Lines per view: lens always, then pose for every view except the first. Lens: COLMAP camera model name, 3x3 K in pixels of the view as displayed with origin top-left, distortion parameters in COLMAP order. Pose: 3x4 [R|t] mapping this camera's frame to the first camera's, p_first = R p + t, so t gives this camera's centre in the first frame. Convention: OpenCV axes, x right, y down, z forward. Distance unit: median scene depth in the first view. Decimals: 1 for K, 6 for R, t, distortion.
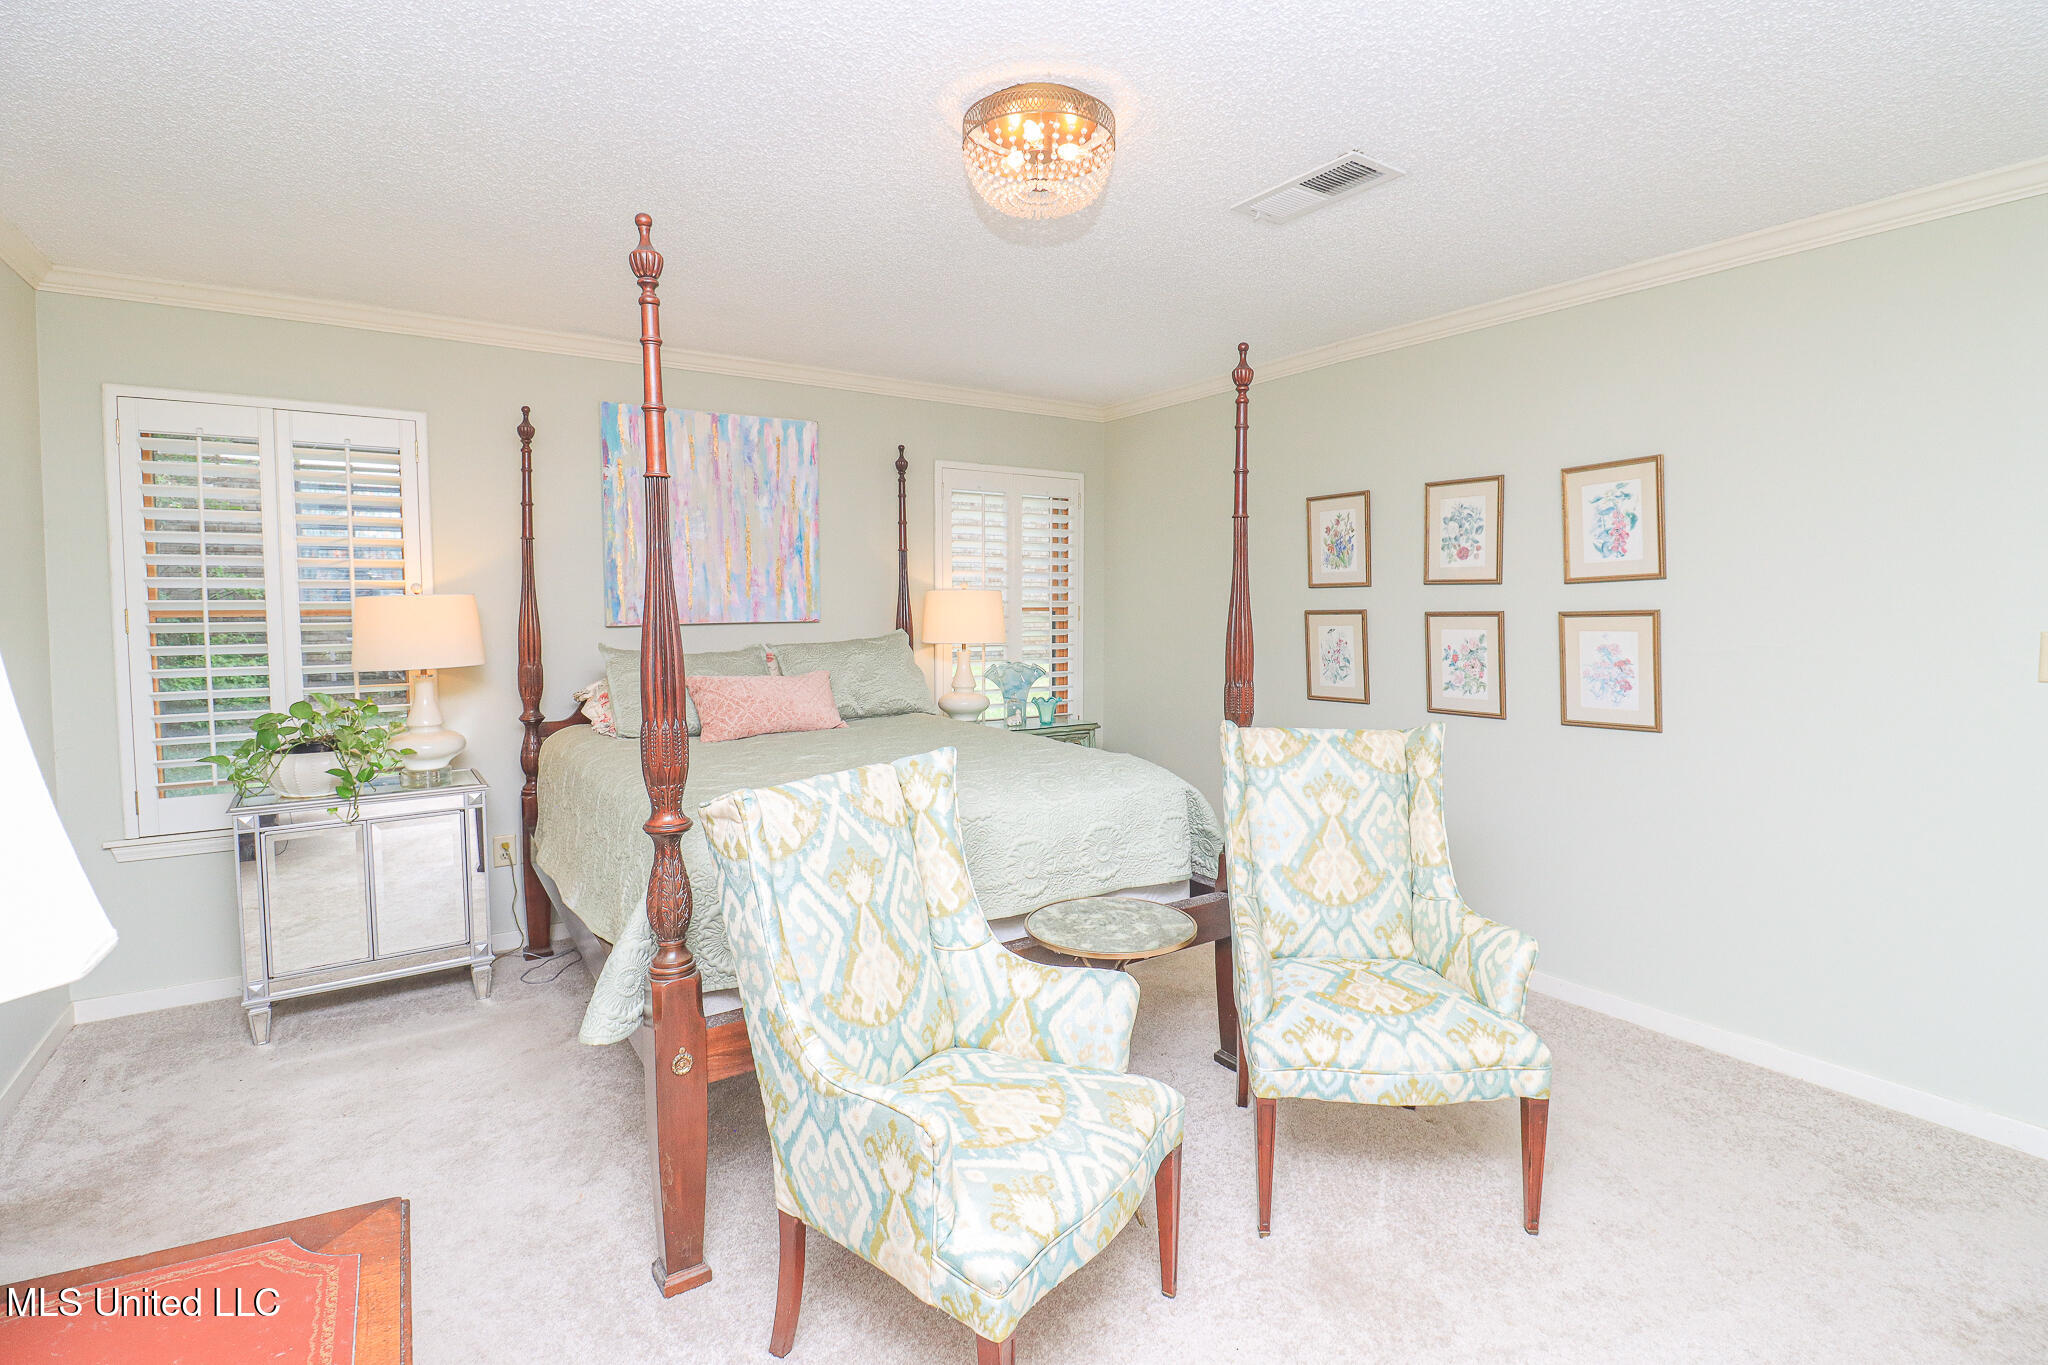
lens RADIAL K [[980.7, 0, 1037.8], [0, 980.7, 638.3], [0, 0, 1]] dist [0.002140, -0.013771]
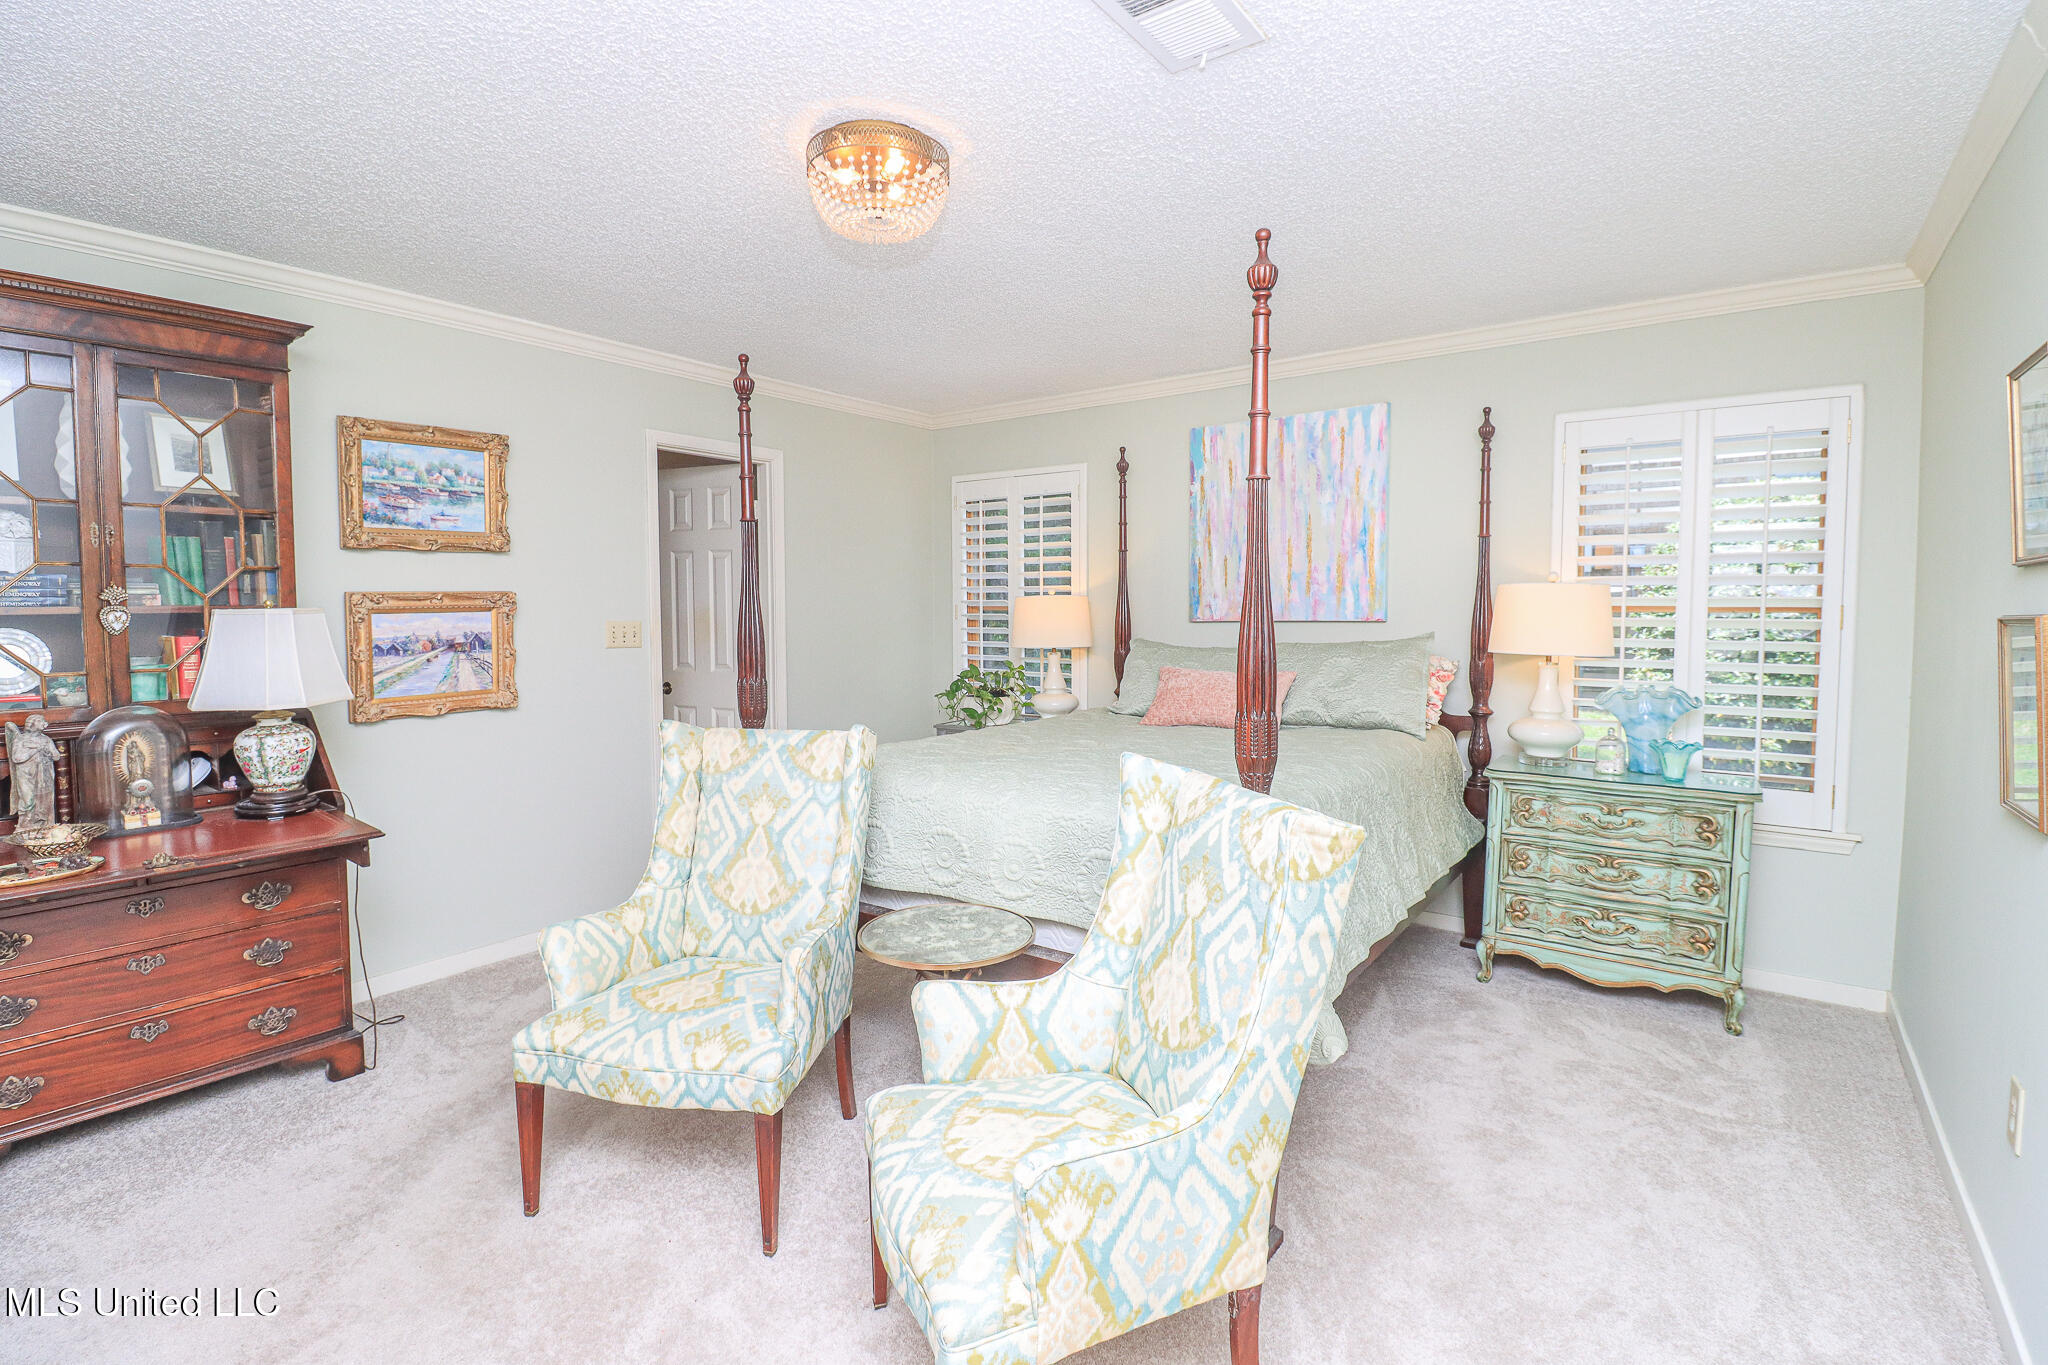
lens RADIAL K [[980.7, 0, 1037.8], [0, 980.7, 638.3], [0, 0, 1]] dist [0.002140, -0.013771]
pose [[0.340013, 0.035348, -0.939756, 0.548559], [-0.028709, 0.999218, 0.027198, -0.017392], [0.939982, 0.017731, 0.340762, 0.401781]]
